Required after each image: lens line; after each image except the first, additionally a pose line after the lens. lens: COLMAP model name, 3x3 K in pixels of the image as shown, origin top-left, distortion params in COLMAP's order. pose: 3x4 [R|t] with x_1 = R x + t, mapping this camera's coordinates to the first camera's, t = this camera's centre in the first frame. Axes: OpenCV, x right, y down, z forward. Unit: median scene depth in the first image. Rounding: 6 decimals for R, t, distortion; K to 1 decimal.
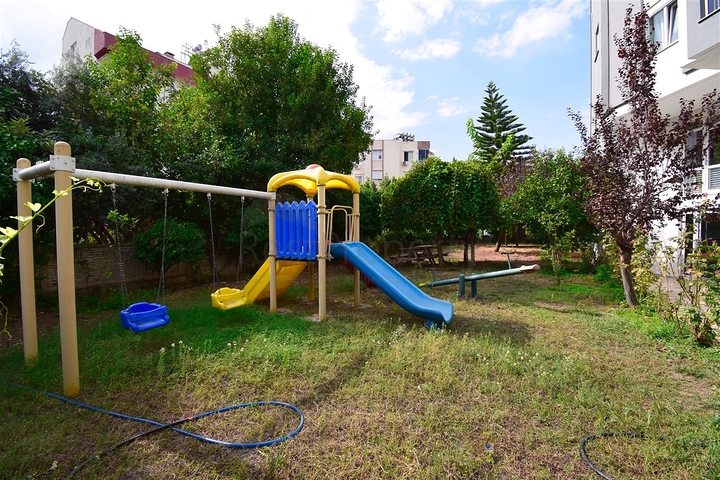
lens RADIAL K [[314.6, 0, 359.4], [0, 314.6, 238.1], [0, 0, 1]] dist [0.001491, -0.020333]
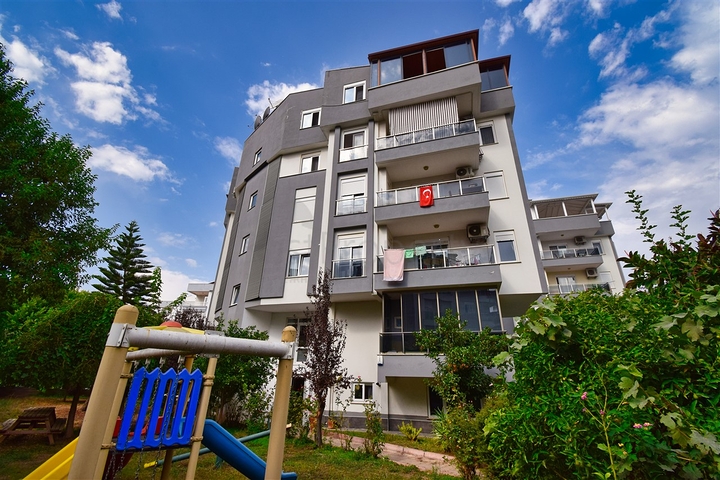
lens RADIAL K [[314.6, 0, 359.4], [0, 314.6, 238.1], [0, 0, 1]] dist [0.001491, -0.020333]
pose [[0.255908, 0.399053, 0.880493, -0.262103], [0.012079, 0.909432, -0.415678, -0.021718], [-0.966626, 0.117010, 0.227910, 0.079618]]
